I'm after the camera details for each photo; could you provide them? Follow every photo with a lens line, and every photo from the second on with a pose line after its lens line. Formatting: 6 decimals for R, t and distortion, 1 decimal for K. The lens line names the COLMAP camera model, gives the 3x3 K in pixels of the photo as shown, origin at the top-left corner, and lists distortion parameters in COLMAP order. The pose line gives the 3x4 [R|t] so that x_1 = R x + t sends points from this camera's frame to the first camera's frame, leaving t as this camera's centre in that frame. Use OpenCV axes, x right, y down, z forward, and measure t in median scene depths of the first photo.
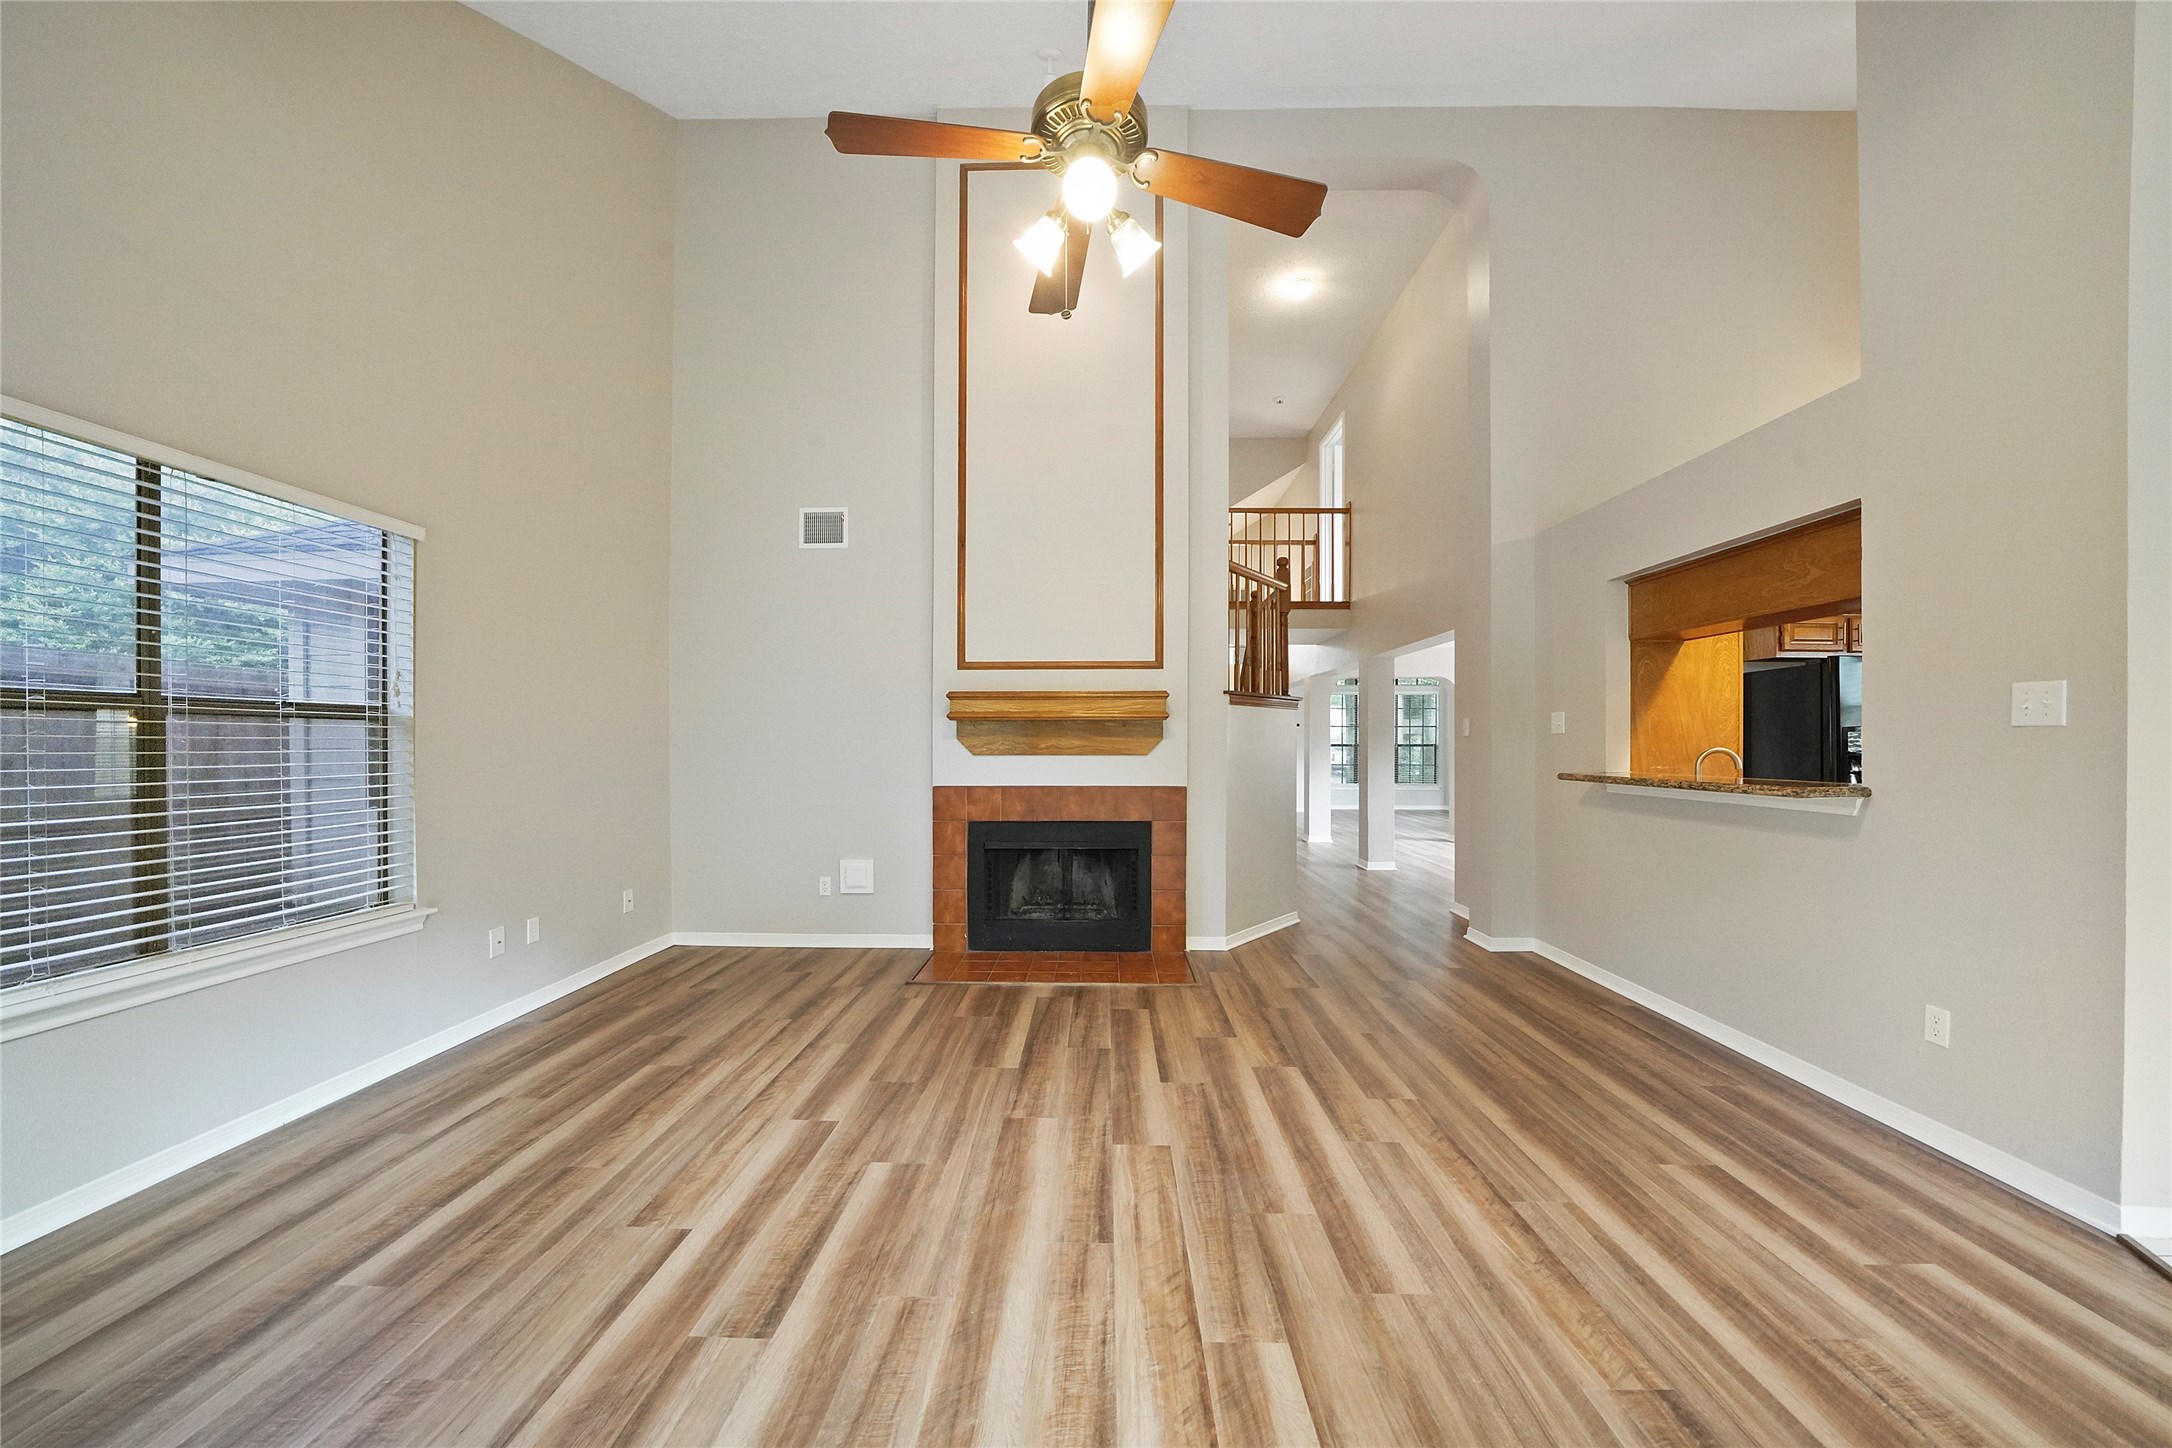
lens RADIAL K [[766.3, 0, 1091.6], [0, 766.3, 740.6], [0, 0, 1]] dist [-0.018893, 0.000001]
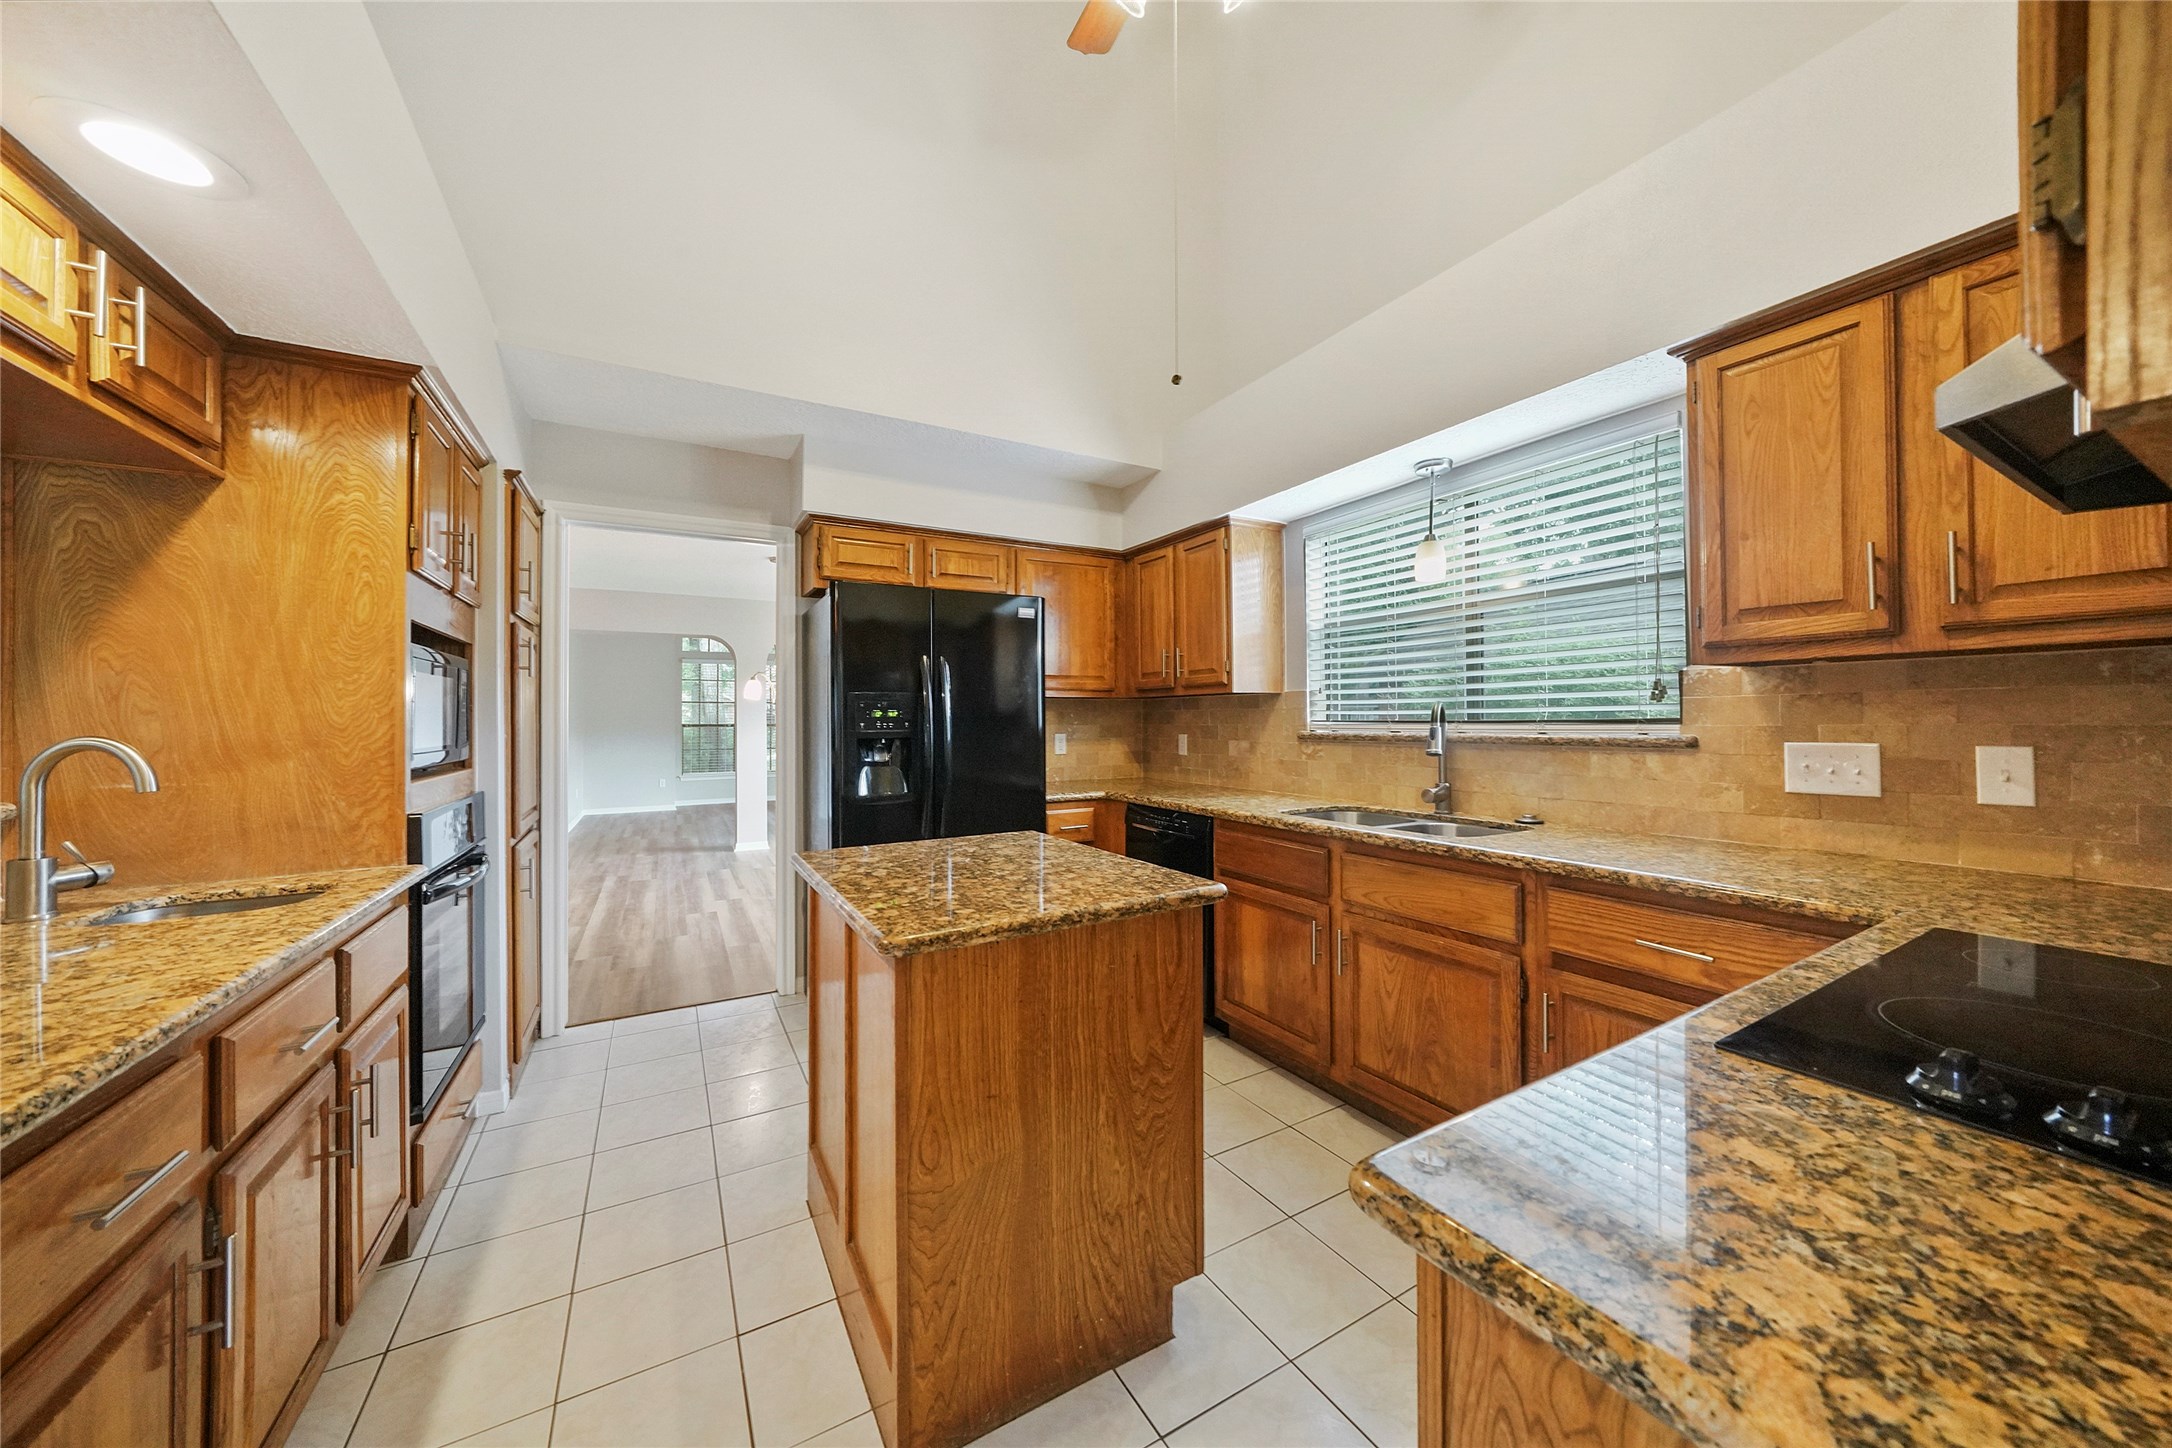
lens RADIAL K [[746.1, 0, 1123.1], [0, 746.1, 708.3], [0, 0, 1]] dist [-0.000717, -0.000082]
pose [[0.846309, -0.004784, 0.532670, 1.254020], [0.010241, 0.999921, -0.007290, 0.002853], [-0.532593, 0.011625, 0.846291, 0.528449]]
